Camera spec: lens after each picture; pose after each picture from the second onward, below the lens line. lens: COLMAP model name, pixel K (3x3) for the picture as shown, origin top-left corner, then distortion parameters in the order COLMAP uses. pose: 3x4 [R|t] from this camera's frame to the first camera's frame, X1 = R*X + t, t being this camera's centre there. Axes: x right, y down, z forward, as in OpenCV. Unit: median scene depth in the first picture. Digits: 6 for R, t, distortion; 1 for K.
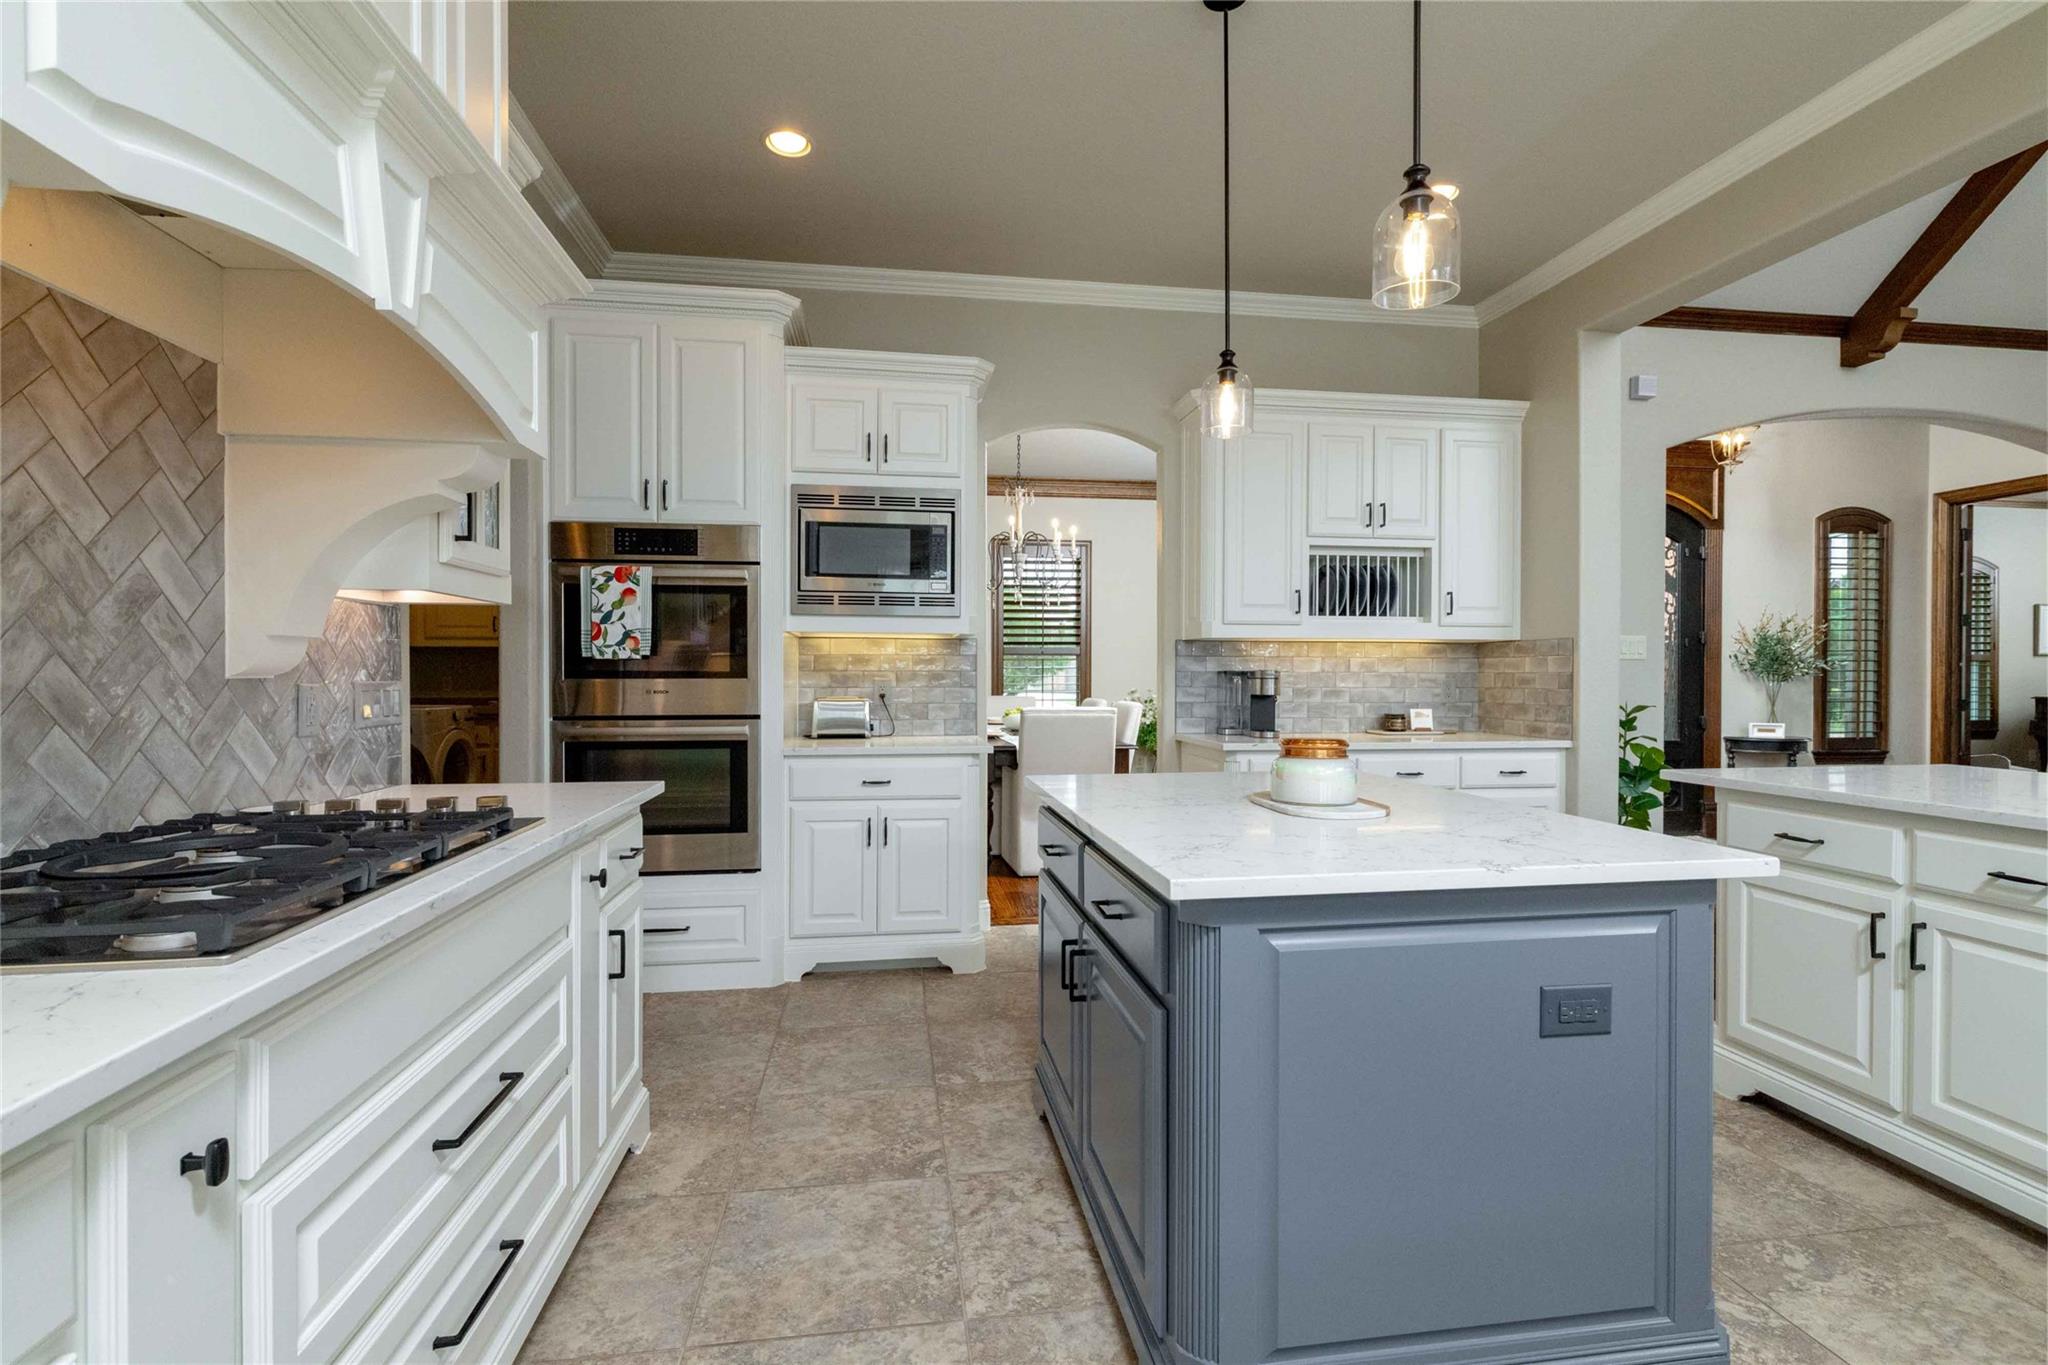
lens RADIAL K [[952.8, 0, 1027.9], [0, 952.8, 680.6], [0, 0, 1]] dist [-0.002578, 0.000241]
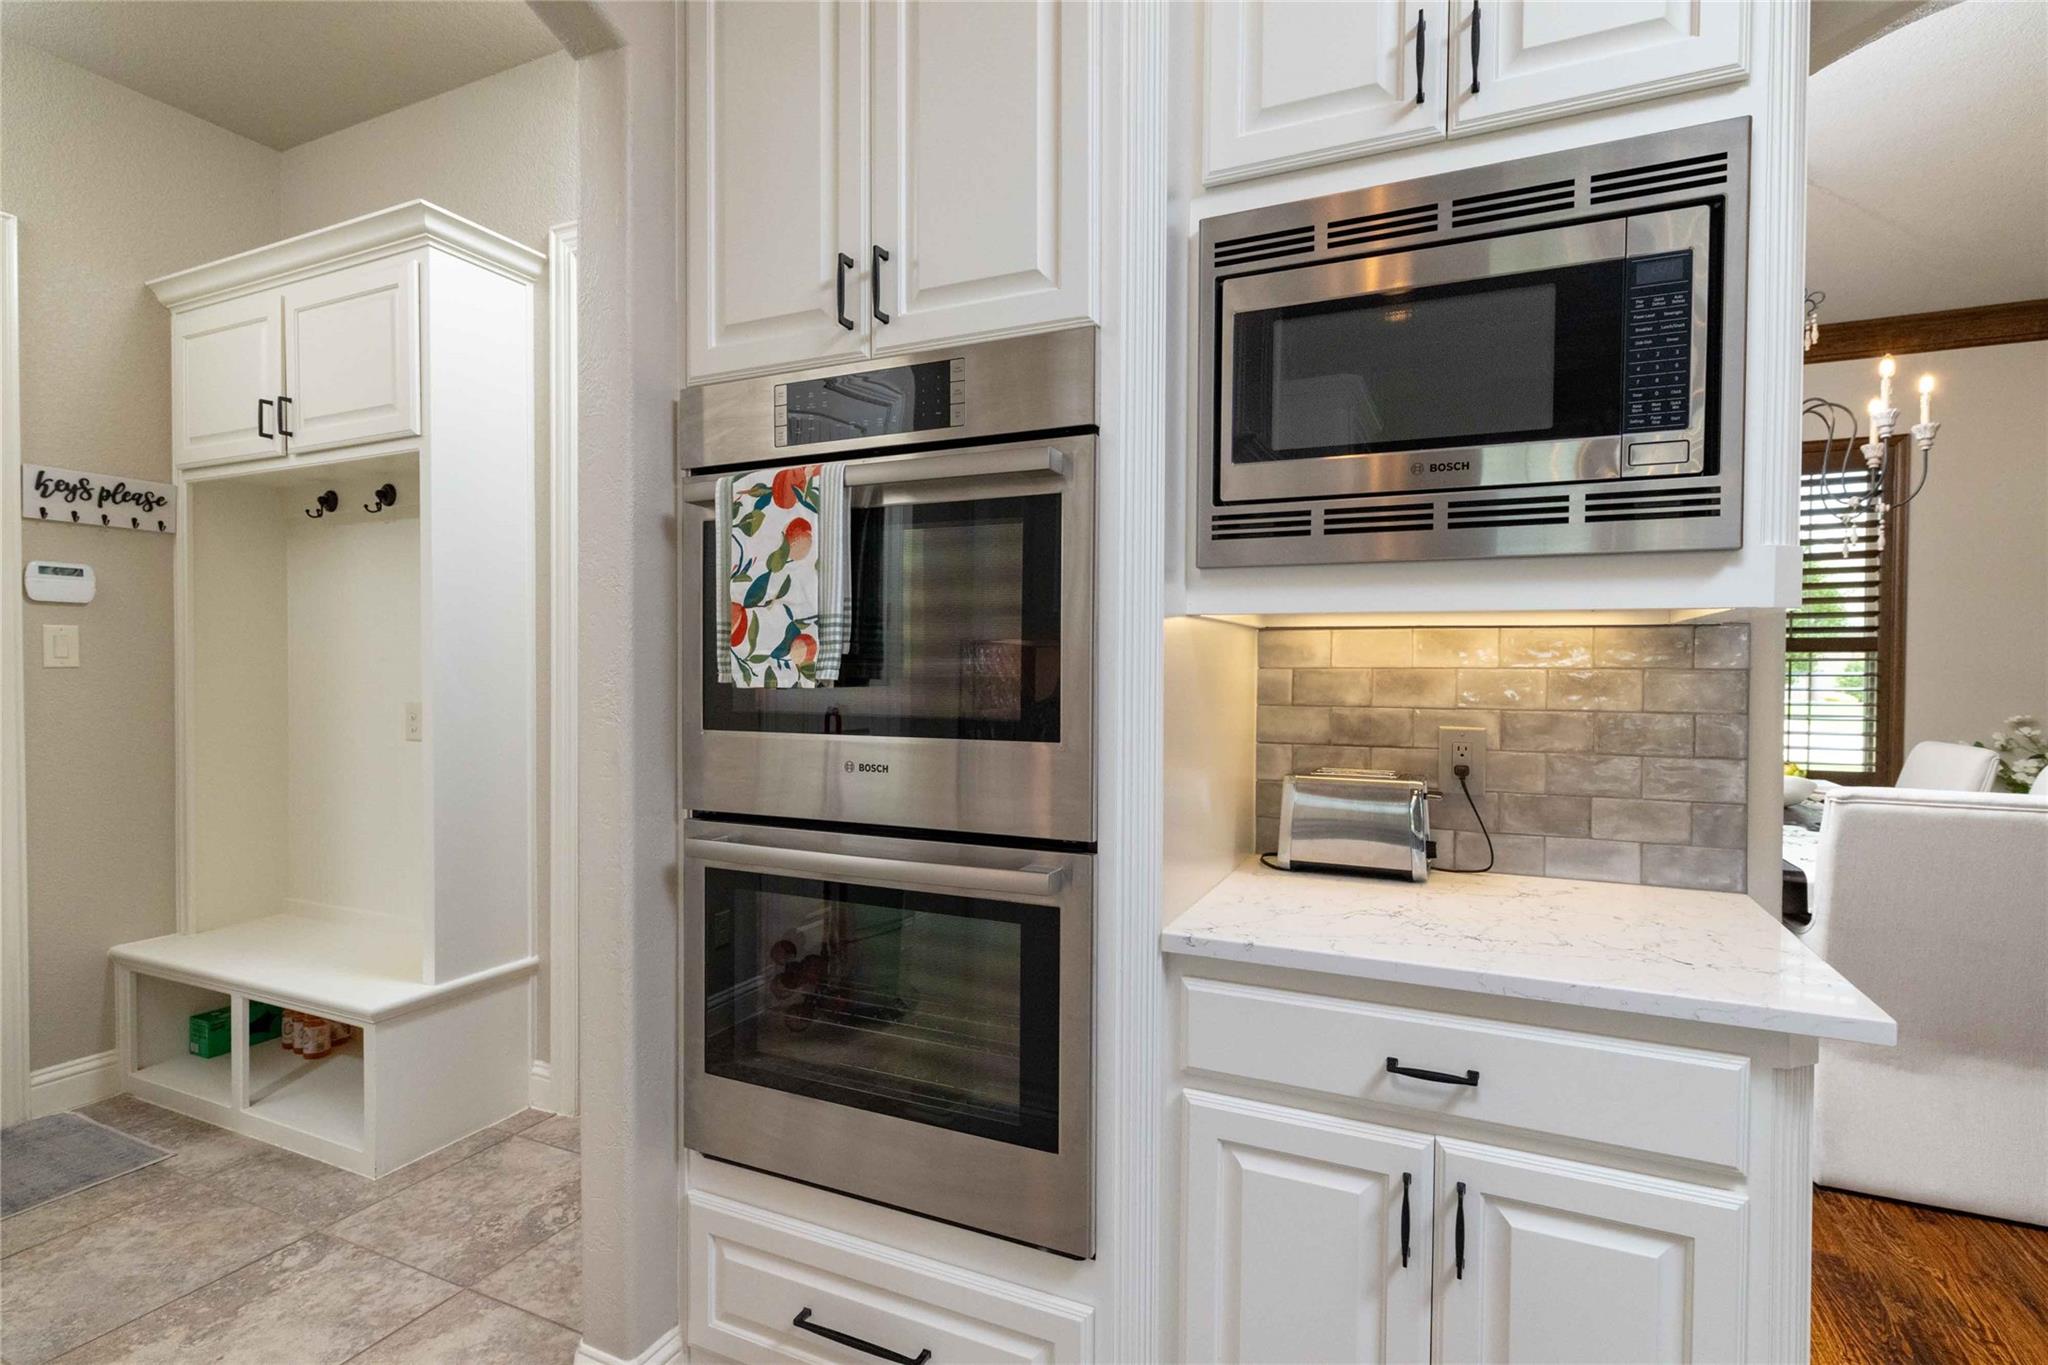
lens RADIAL K [[952.8, 0, 1033.3], [0, 952.8, 681.8], [0, 0, 1]] dist [-0.002578, 0.000241]
pose [[0.831669, 0.012064, -0.555141, -0.093505], [-0.006477, 0.999907, 0.012027, -0.029192], [0.555234, -0.006406, 0.831669, 0.657089]]
